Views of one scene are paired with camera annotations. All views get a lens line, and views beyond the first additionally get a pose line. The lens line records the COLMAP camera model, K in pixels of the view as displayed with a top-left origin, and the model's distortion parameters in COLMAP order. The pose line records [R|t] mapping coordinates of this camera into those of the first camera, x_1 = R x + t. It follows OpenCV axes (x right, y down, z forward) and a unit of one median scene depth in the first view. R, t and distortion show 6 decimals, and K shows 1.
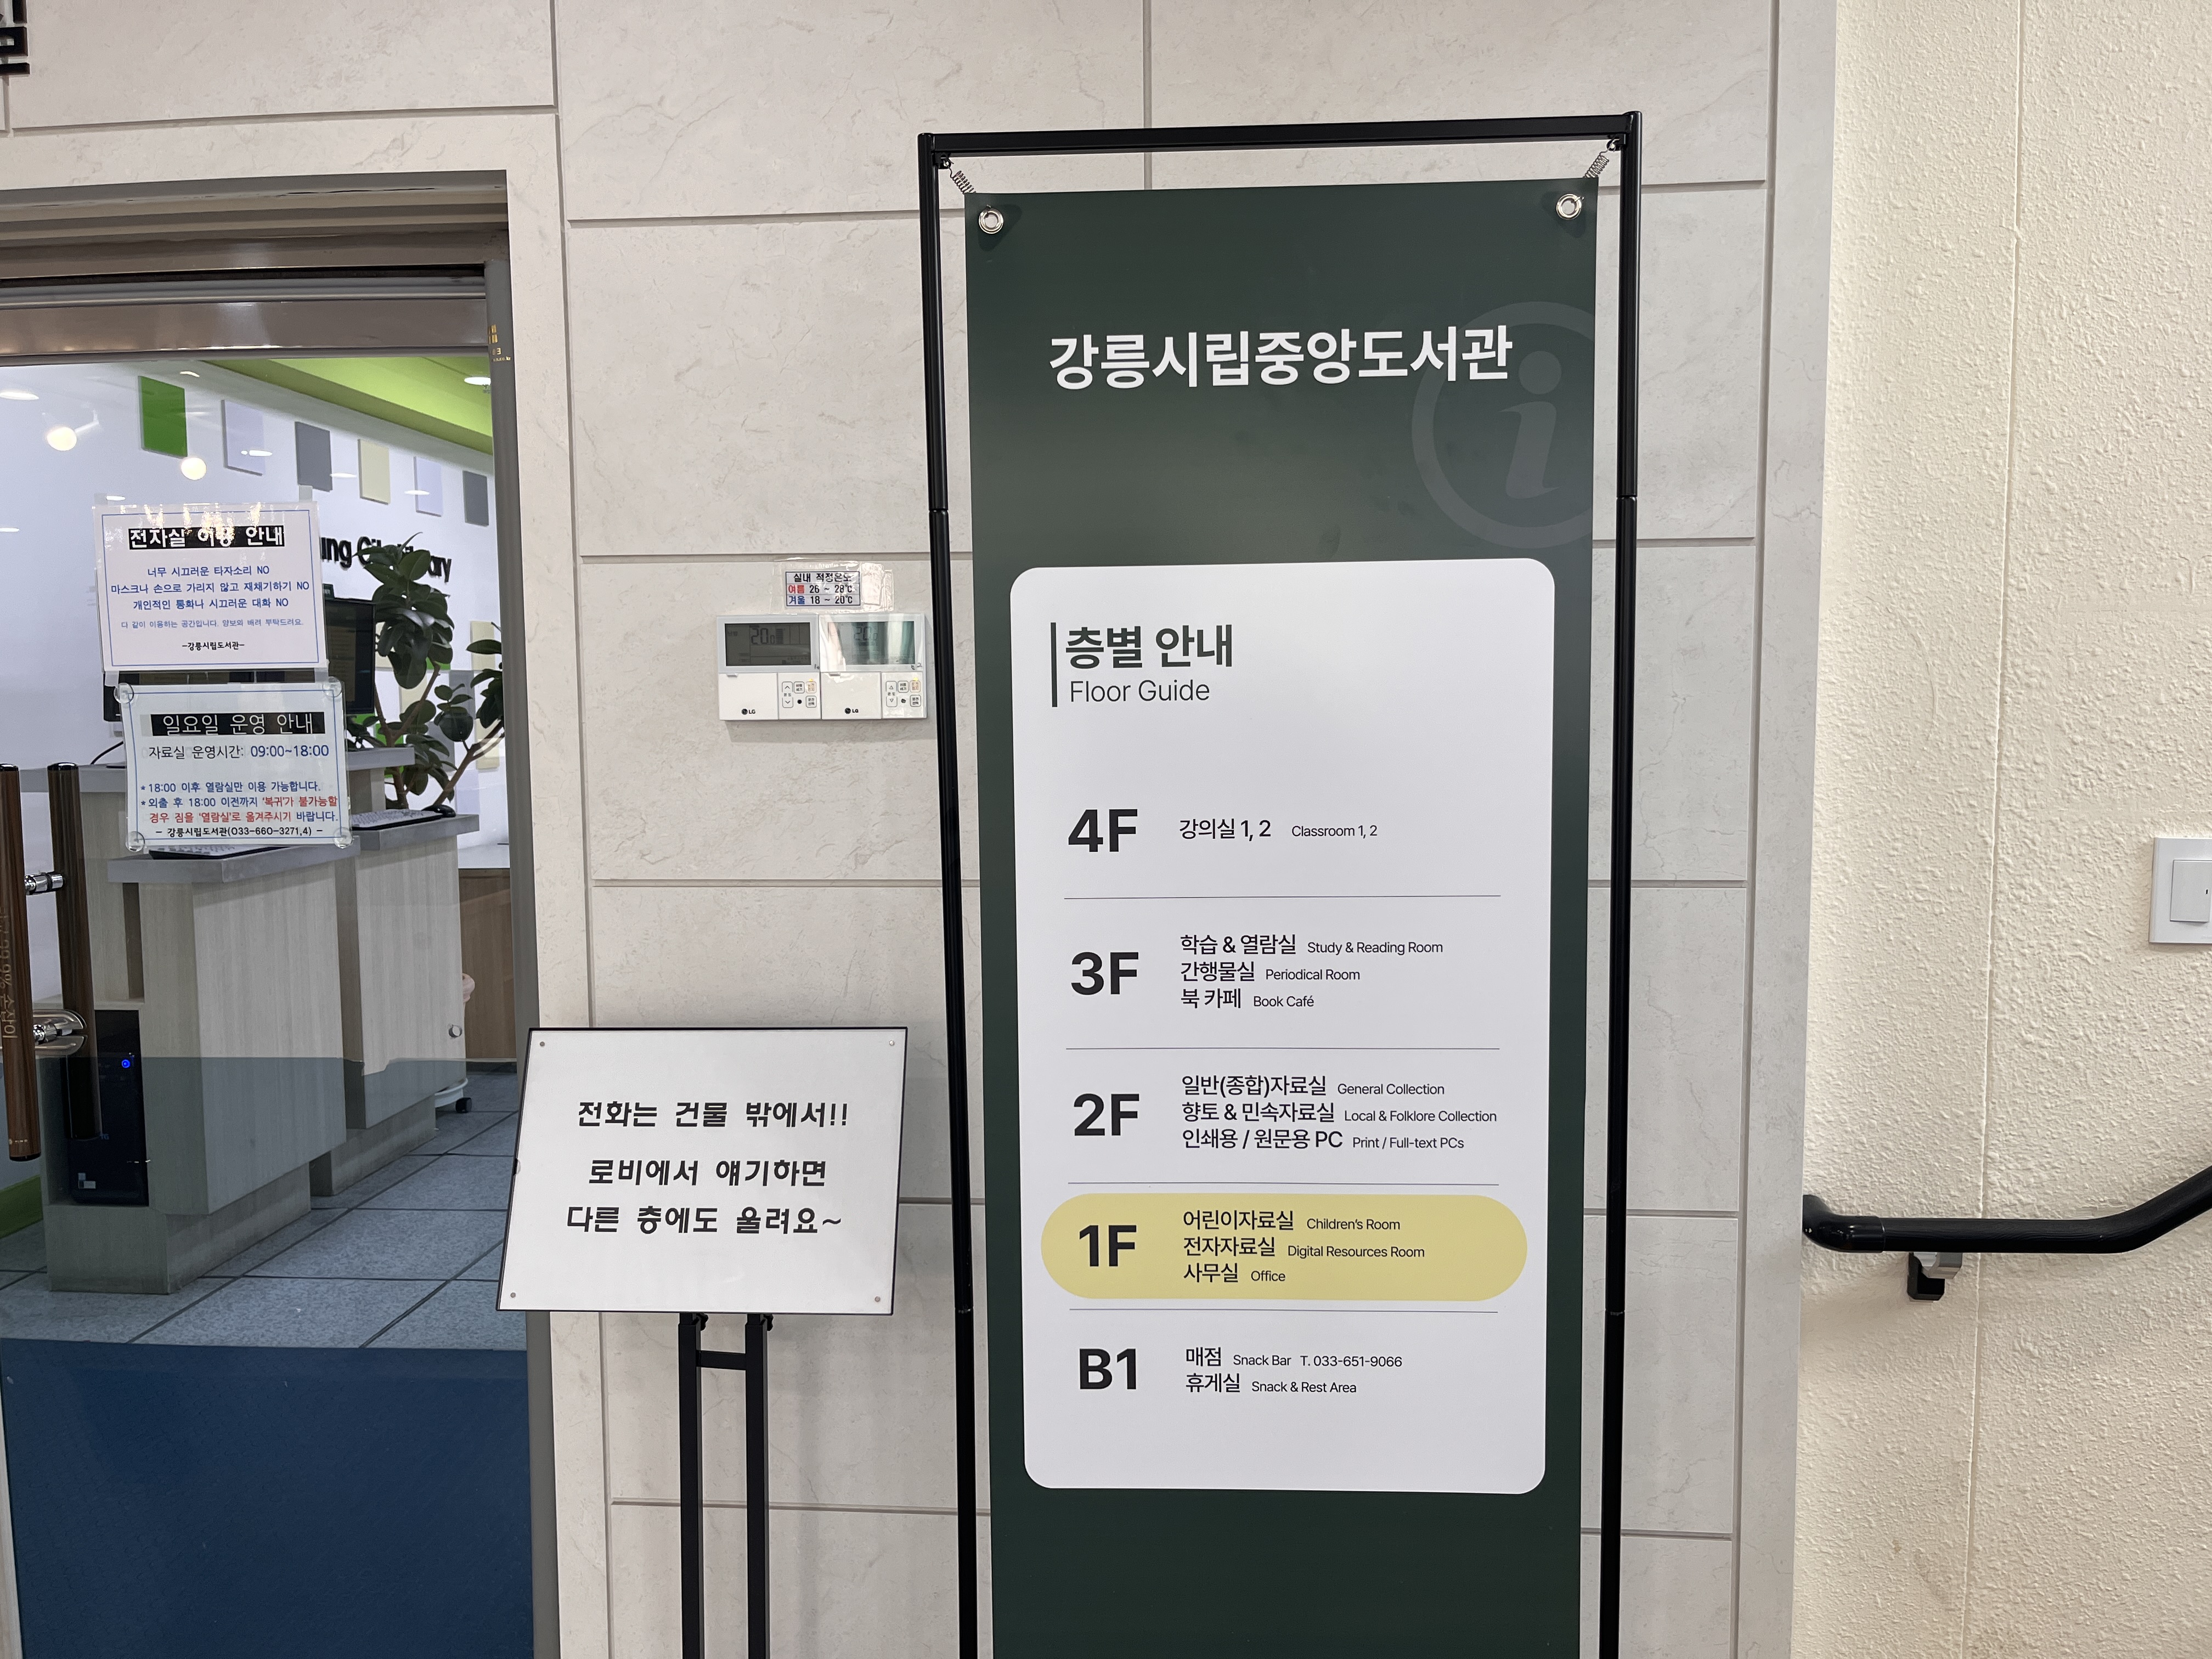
lens RADIAL K [[1676.6, 0, 1101.7], [0, 1676.6, 816.9], [0, 0, 1]] dist [0.073663, 0.000894]
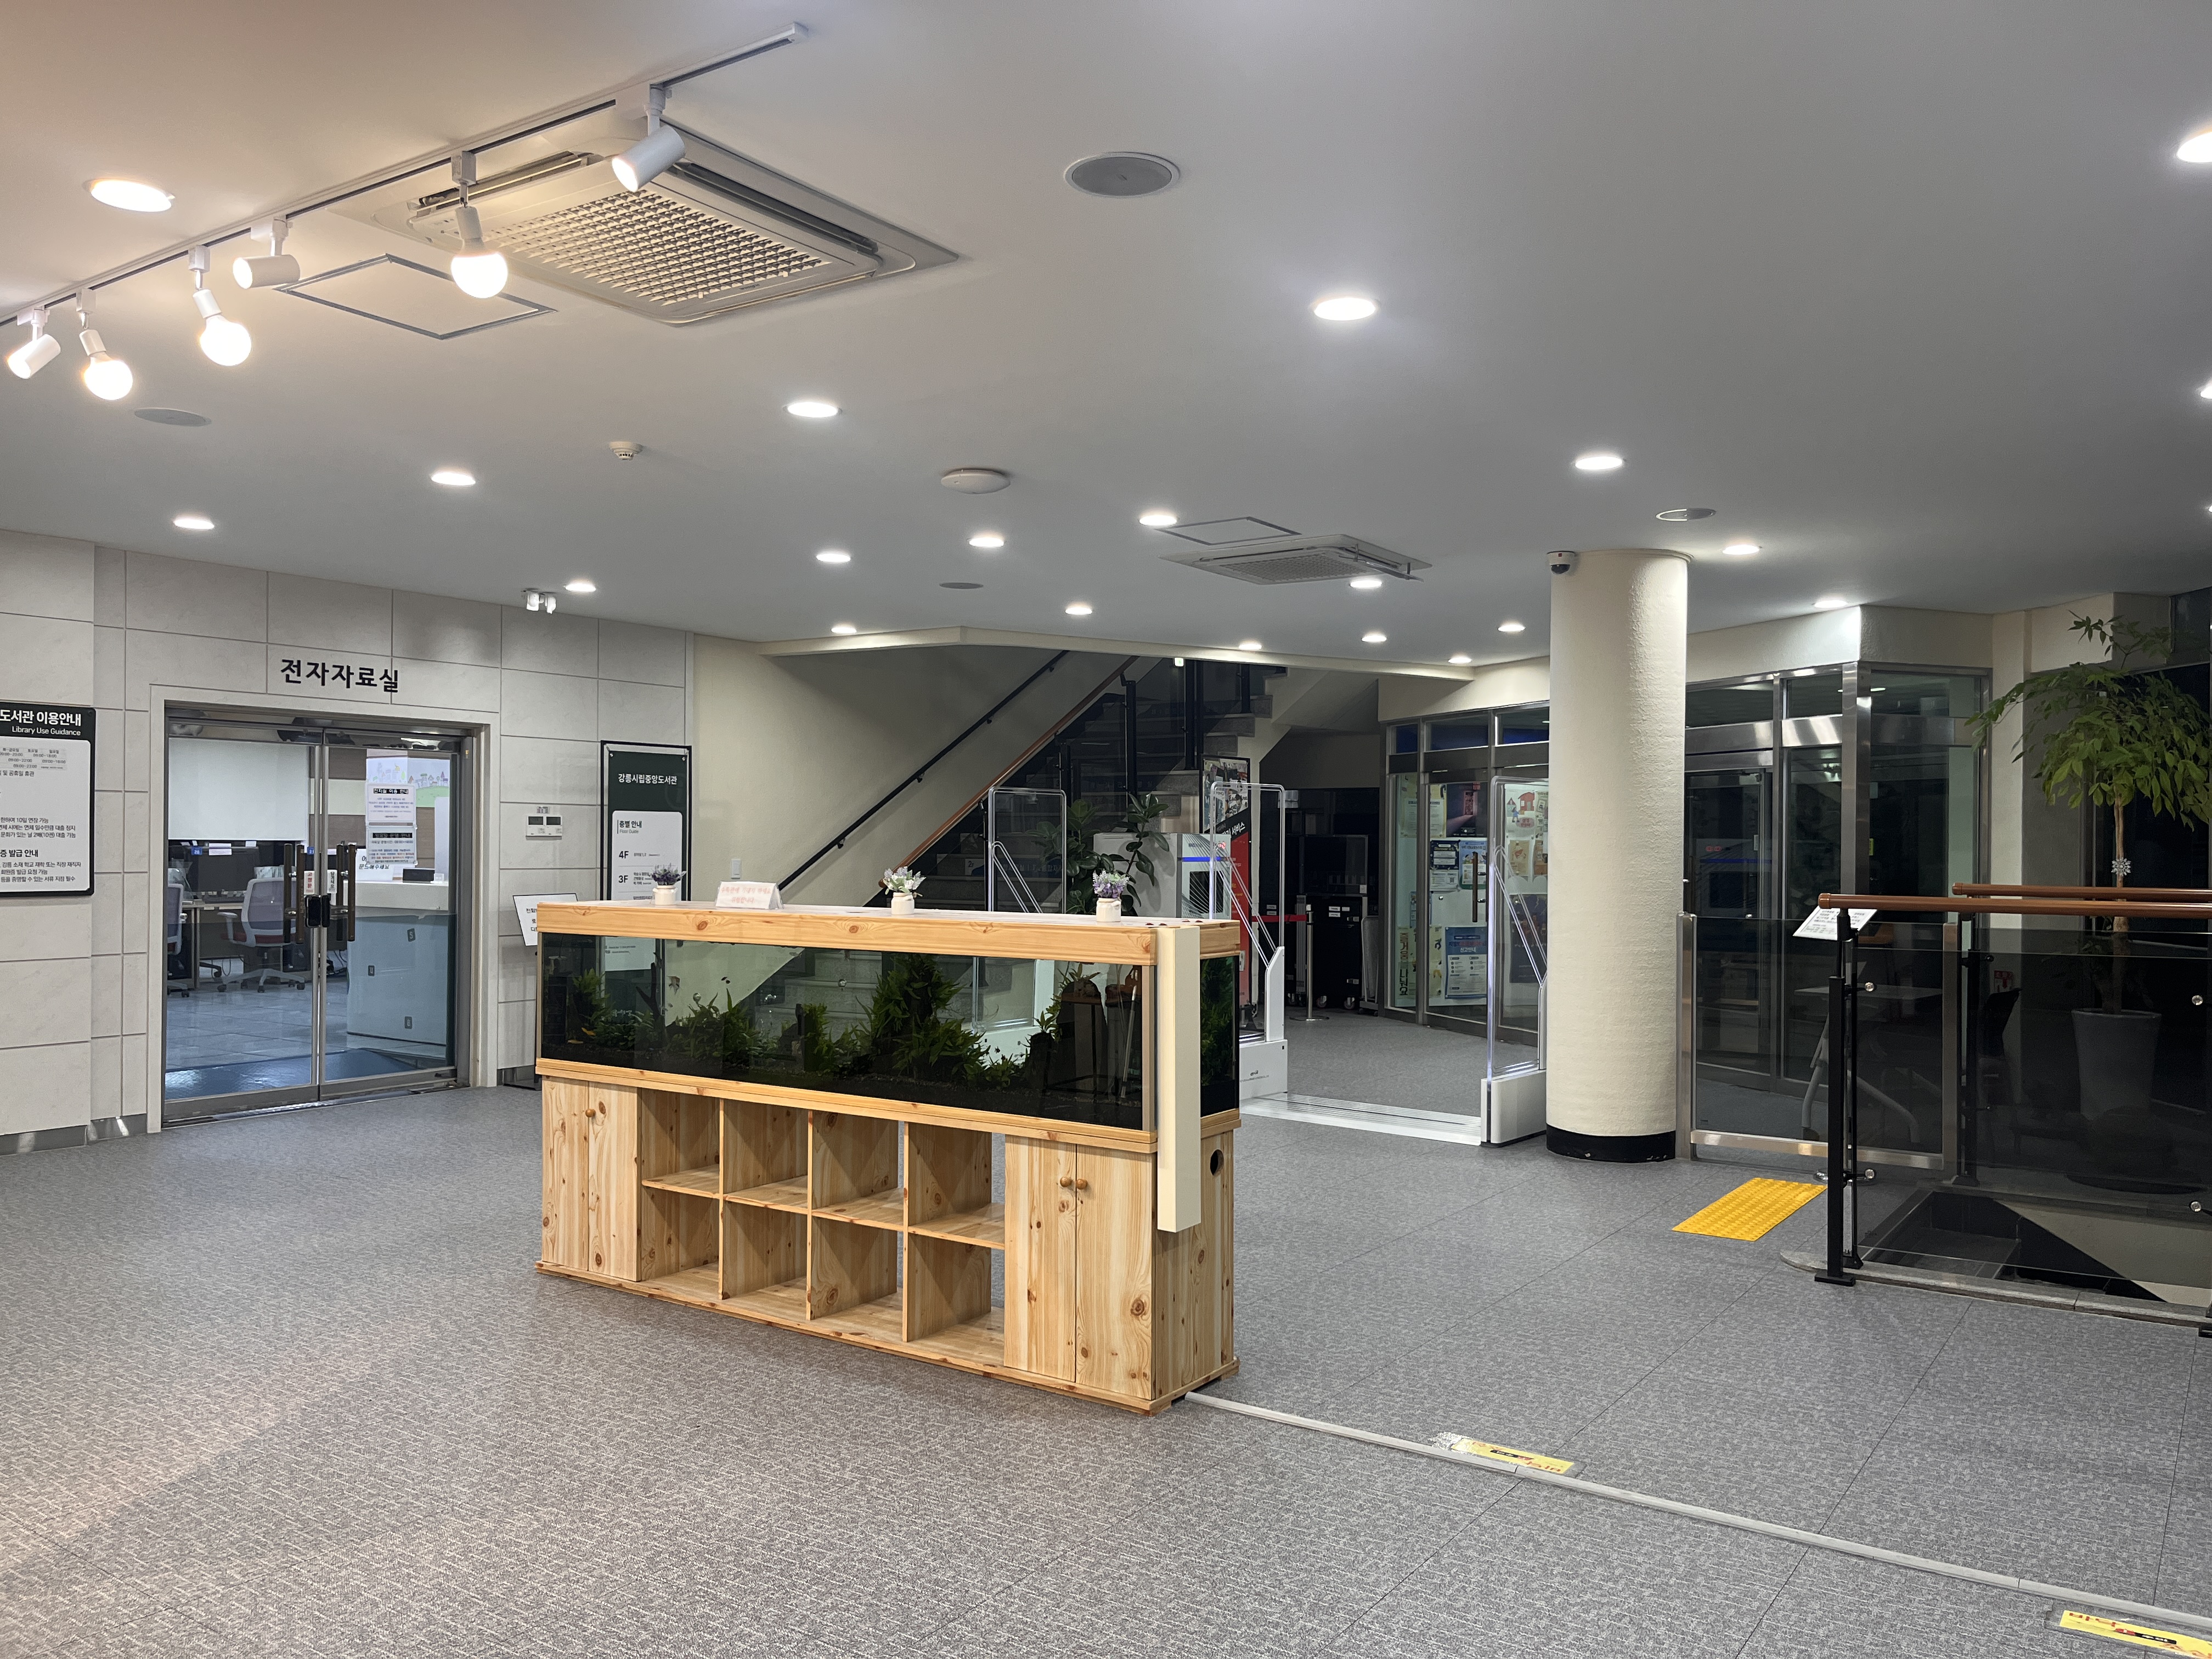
lens RADIAL K [[1676.6, 0, 1110.9], [0, 1676.6, 834.1], [0, 0, 1]] dist [0.073663, 0.000894]
pose [[0.521326, 0.015639, 0.853214, -4.824315], [0.047984, 0.997713, -0.047606, 0.347180], [-0.852007, 0.065759, 0.519384, -4.113314]]
